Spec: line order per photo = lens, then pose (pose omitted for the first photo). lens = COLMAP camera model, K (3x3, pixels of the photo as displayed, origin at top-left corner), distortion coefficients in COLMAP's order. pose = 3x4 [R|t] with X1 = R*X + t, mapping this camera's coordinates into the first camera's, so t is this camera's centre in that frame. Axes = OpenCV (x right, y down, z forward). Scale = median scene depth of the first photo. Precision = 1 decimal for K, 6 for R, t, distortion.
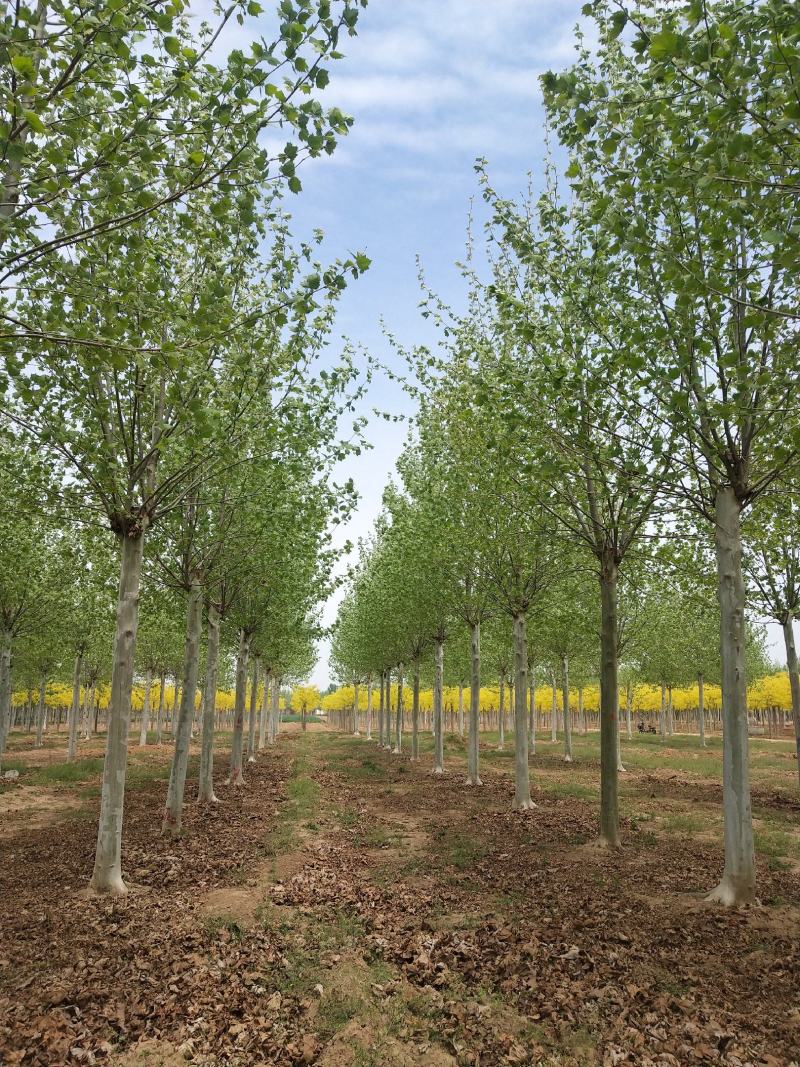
lens RADIAL K [[841.9, 0, 400.8], [0, 841.9, 514.4], [0, 0, 1]] dist [0.022031, 0.005433]
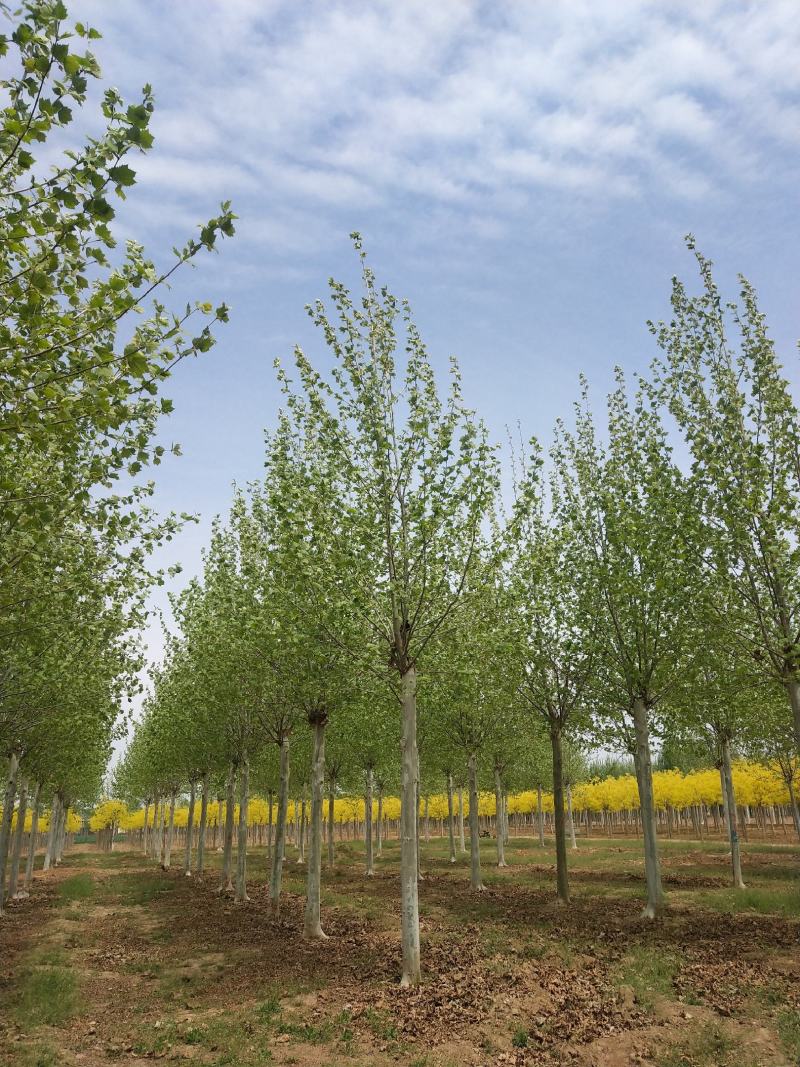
lens RADIAL K [[841.9, 0, 400.8], [0, 841.9, 514.4], [0, 0, 1]] dist [0.022031, 0.005433]
pose [[0.973065, 0.046095, 0.225877, -0.210669], [-0.018602, 0.992311, -0.122363, -0.070347], [-0.229780, 0.114865, 0.966440, -0.278124]]
